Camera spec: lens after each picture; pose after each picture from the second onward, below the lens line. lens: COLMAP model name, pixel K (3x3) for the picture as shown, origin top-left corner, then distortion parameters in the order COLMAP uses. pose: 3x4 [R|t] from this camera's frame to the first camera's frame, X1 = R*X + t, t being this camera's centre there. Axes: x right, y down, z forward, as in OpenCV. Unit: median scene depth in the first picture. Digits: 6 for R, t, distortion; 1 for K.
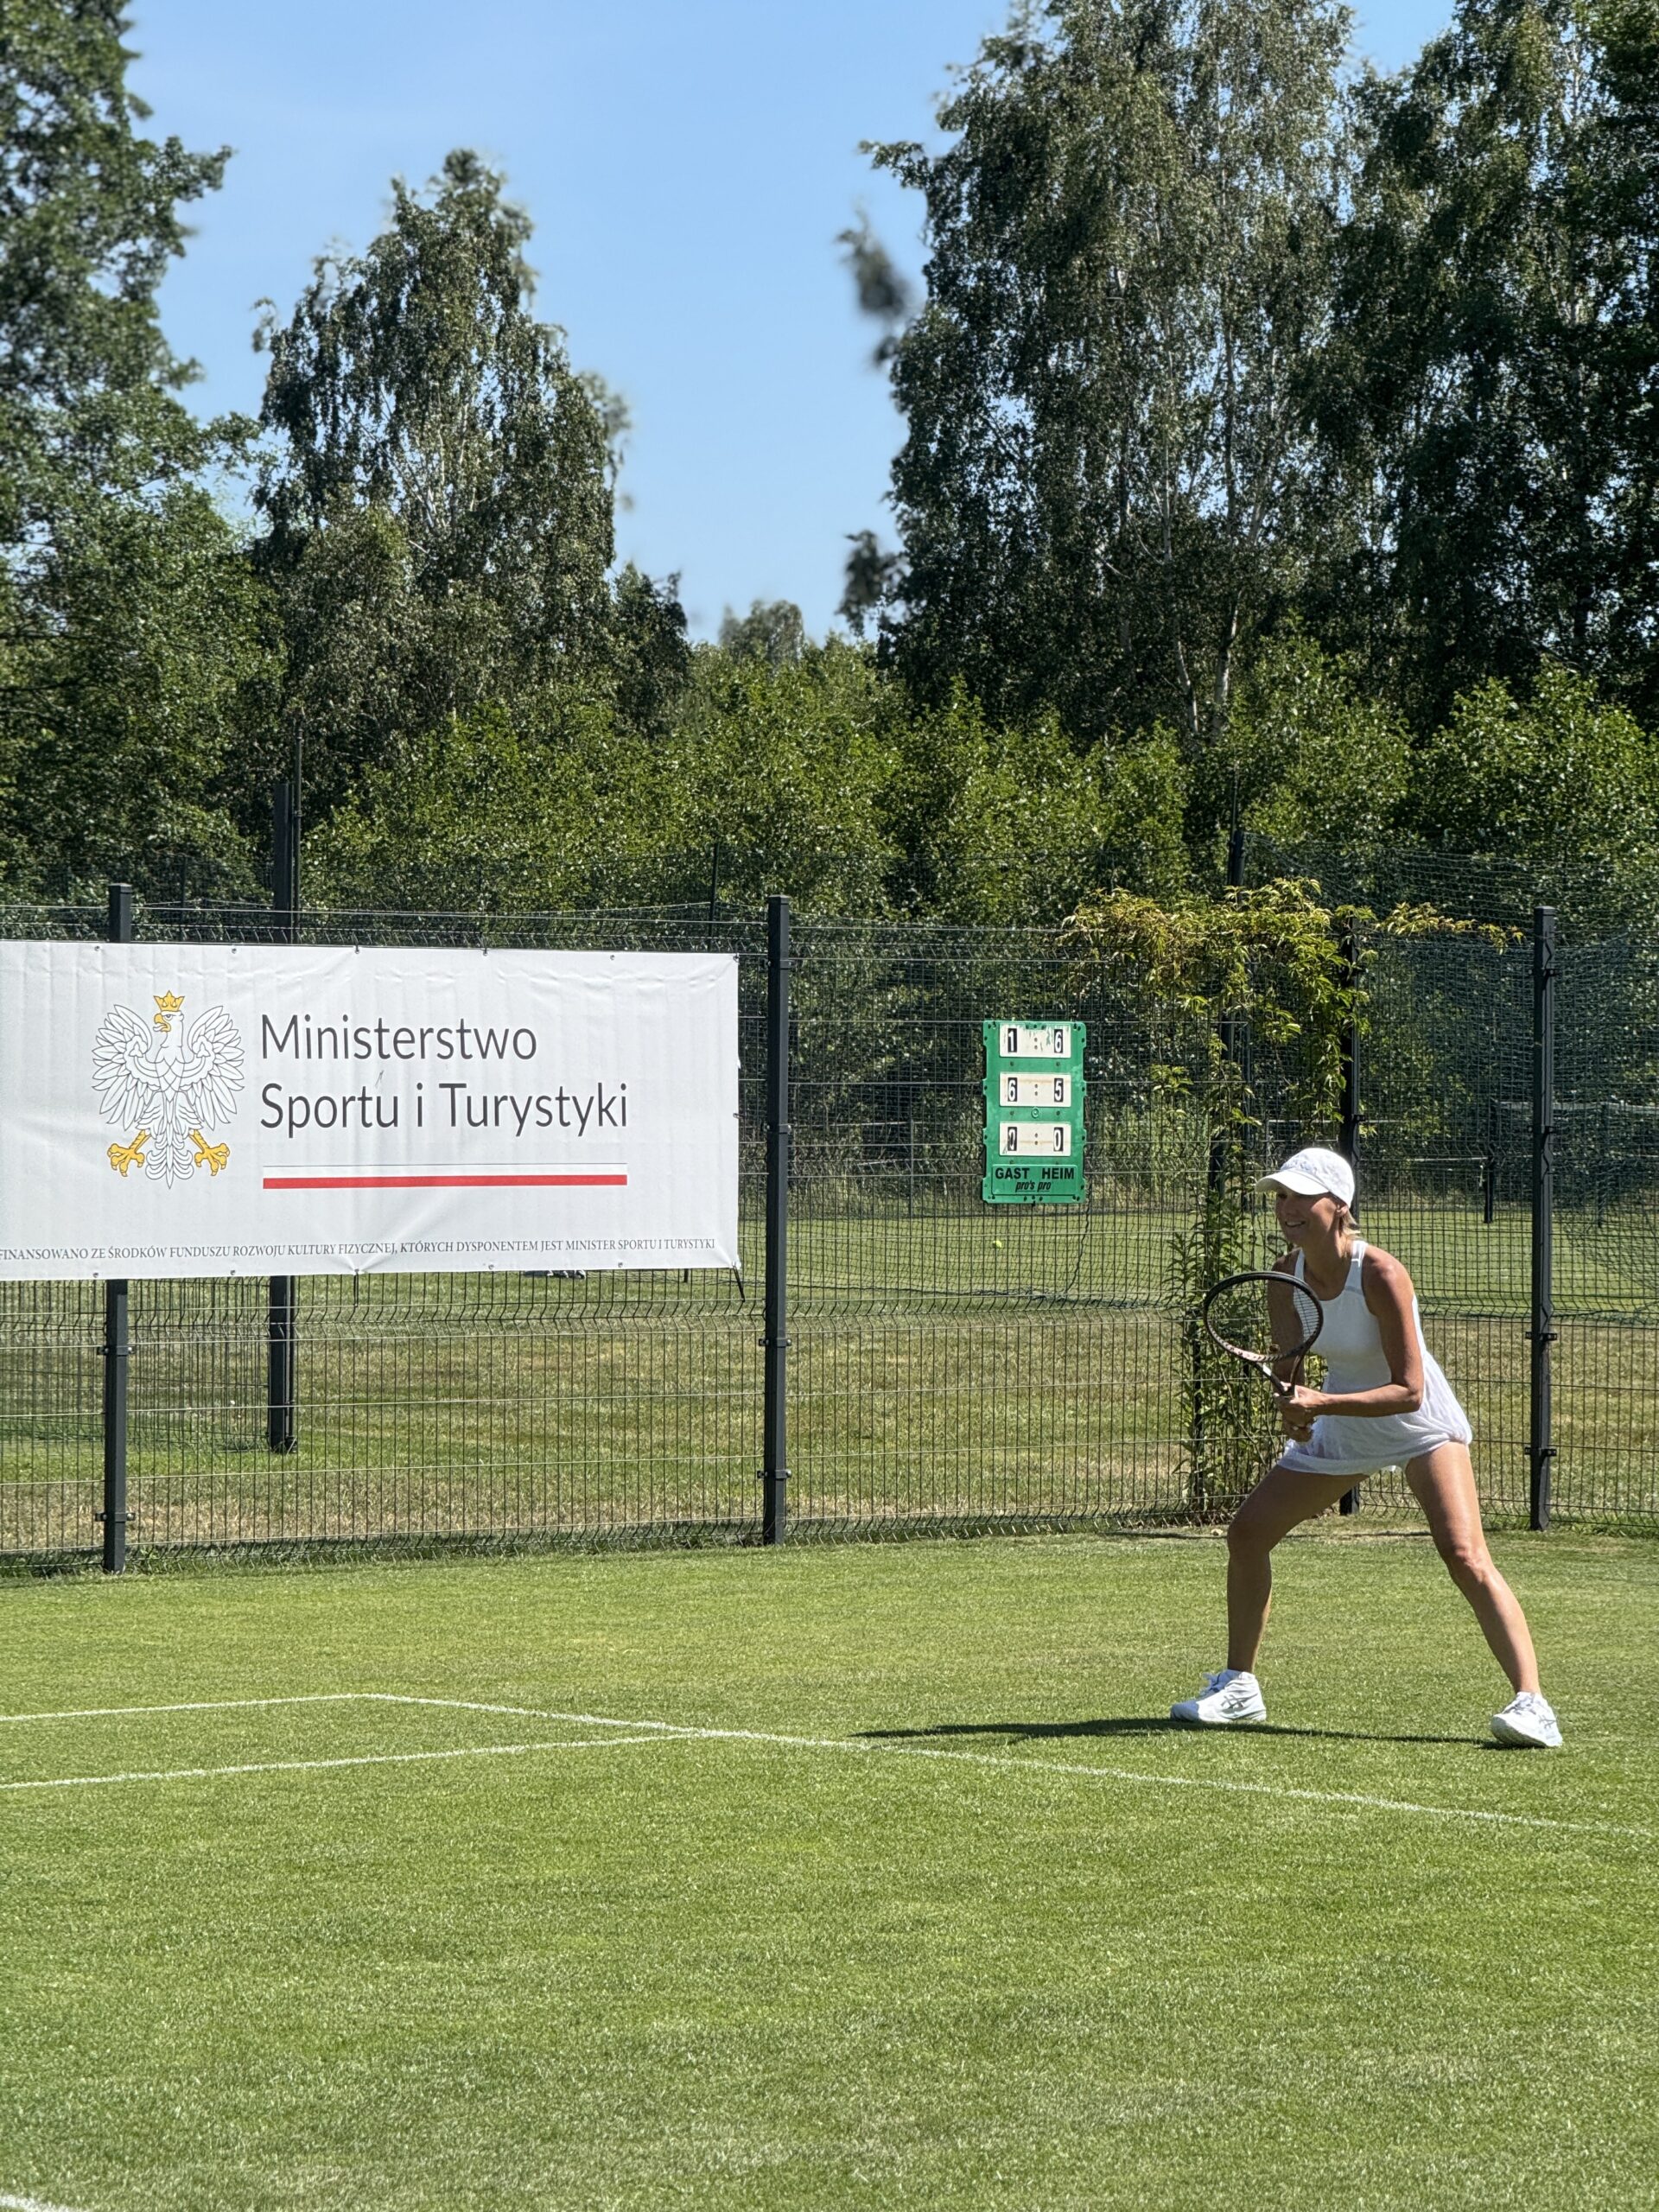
lens RADIAL K [[7875.0, 0, 829.5], [0, 7875.0, 1106.0], [0, 0, 1]] dist [0.323667, -3.379333]
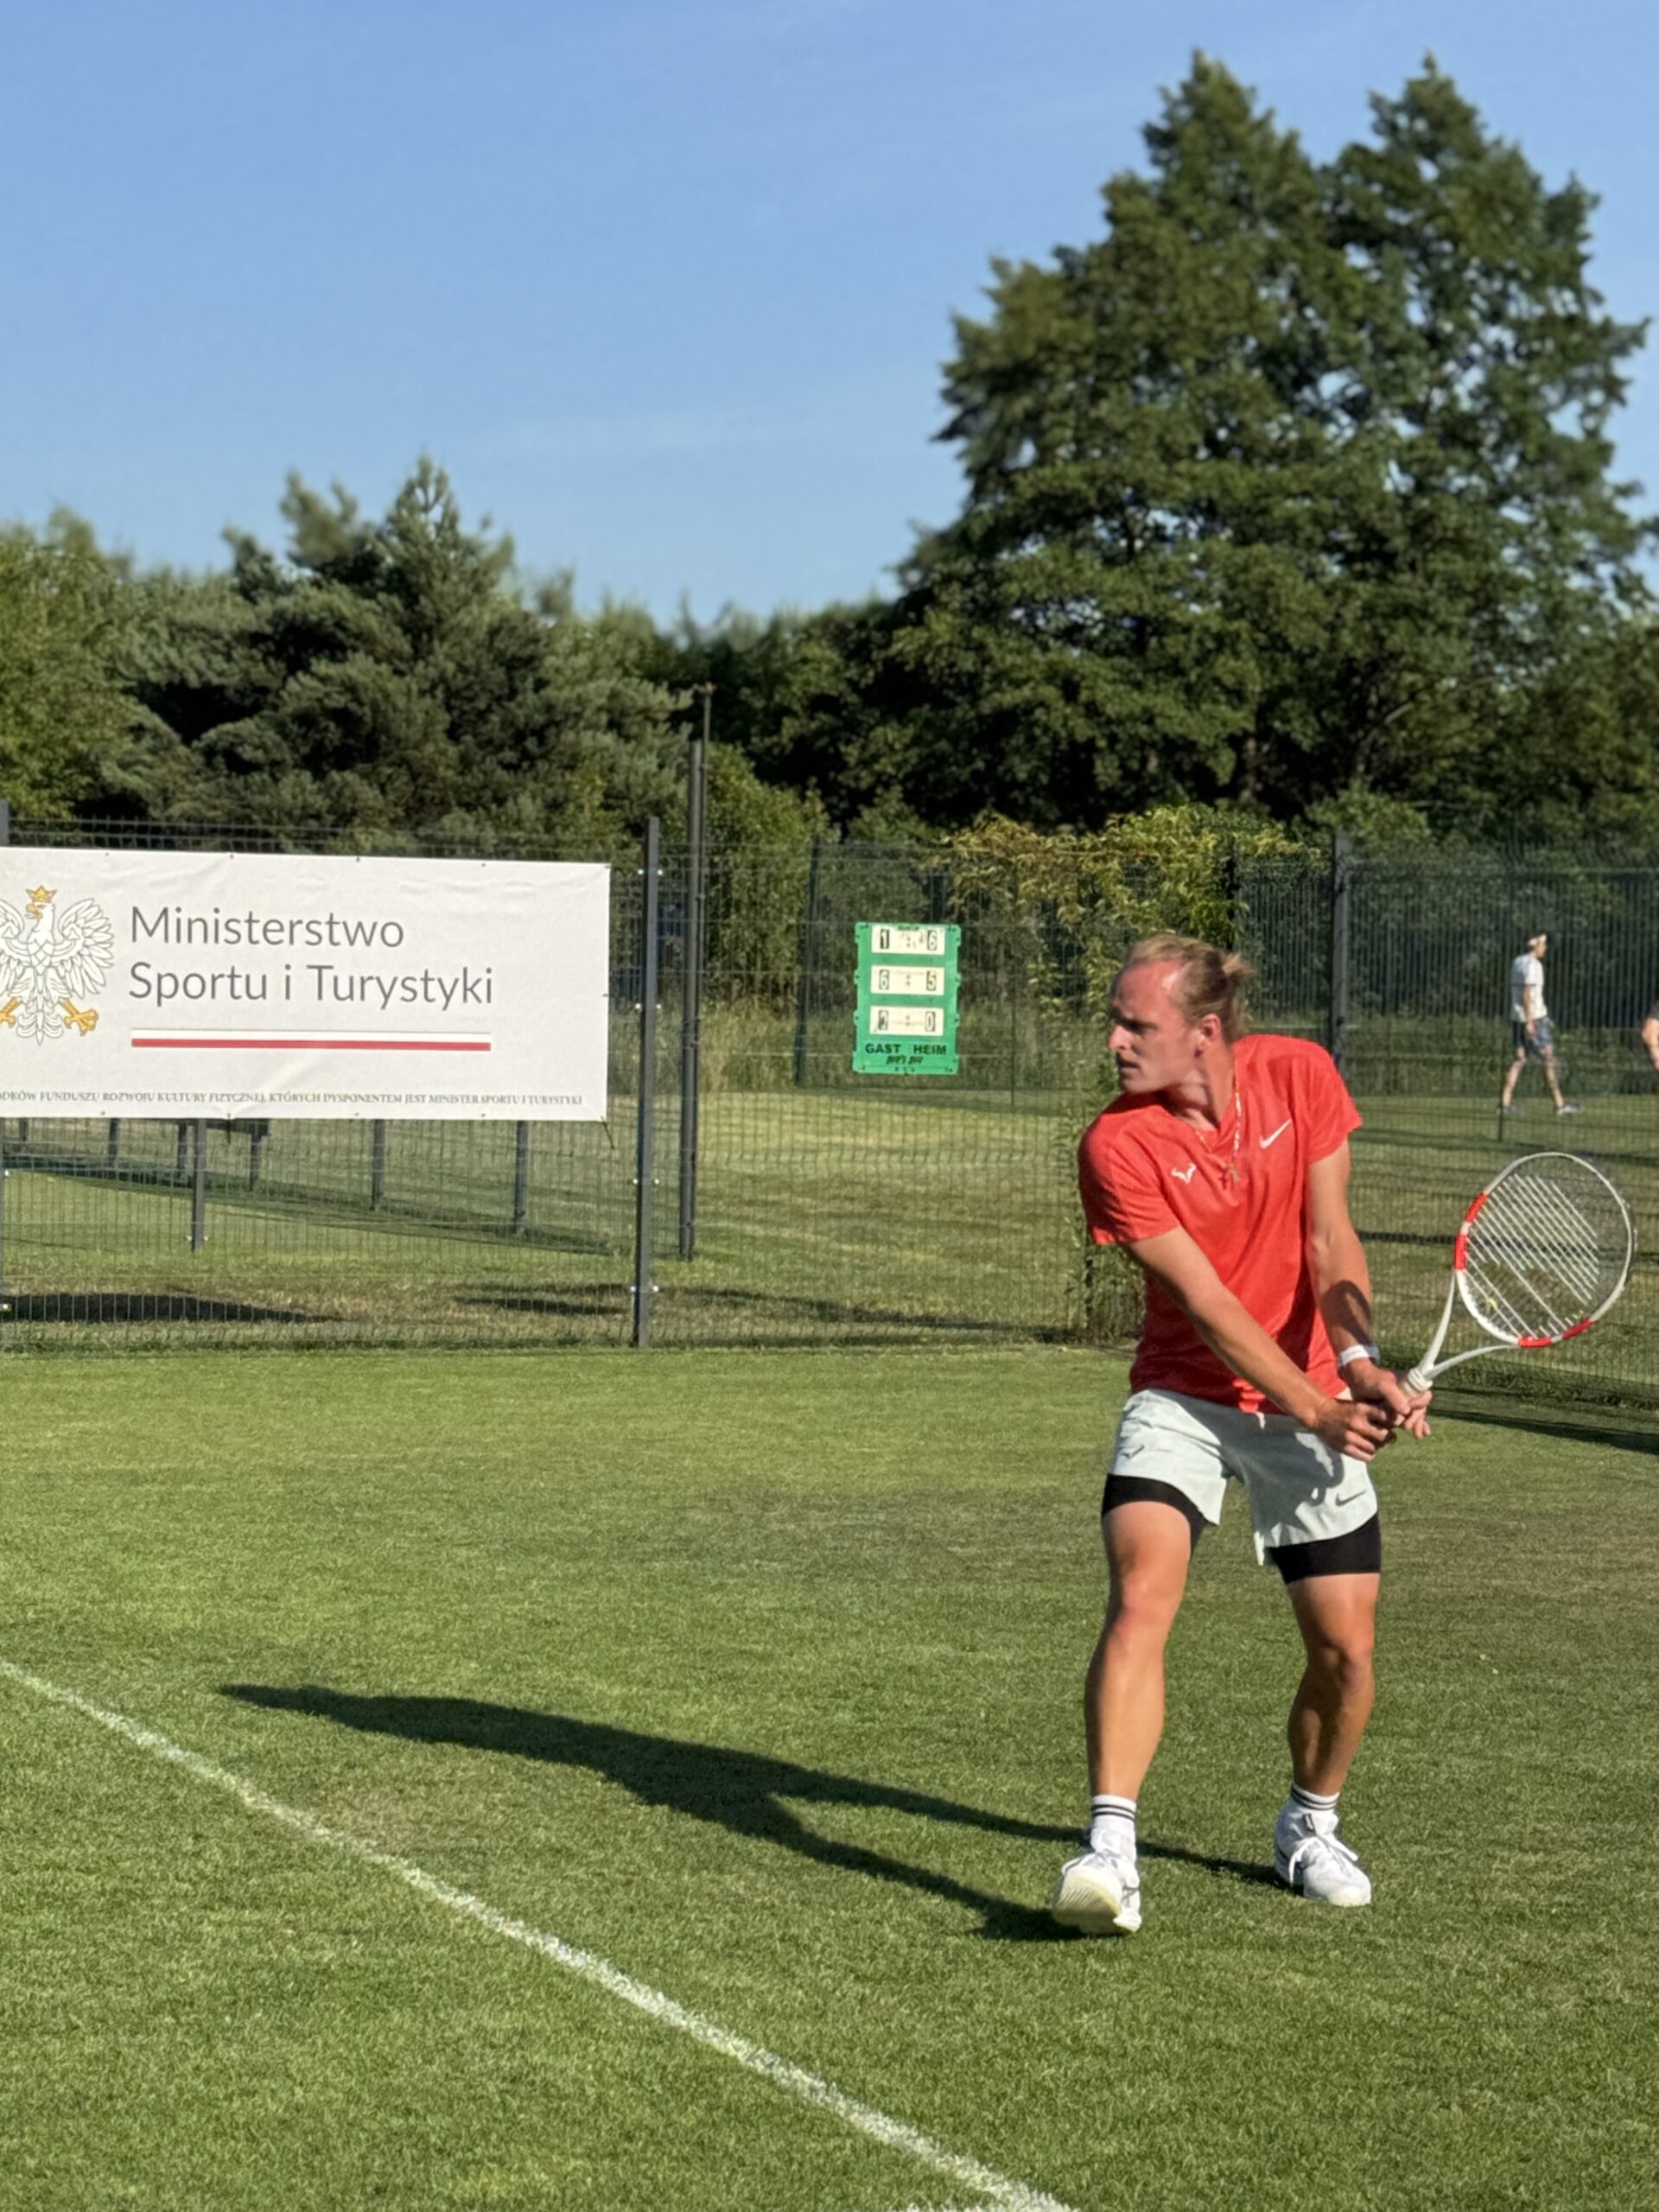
lens RADIAL K [[5245.5, 0, 829.5], [0, 5245.5, 1106.0], [0, 0, 1]] dist [0.192066, 0.379869]
pose [[0.950919, 0.021371, -0.308700, 0.279550], [-0.016030, 0.999675, 0.019829, 0.001551], [0.309024, -0.013907, 0.950953, 0.239454]]
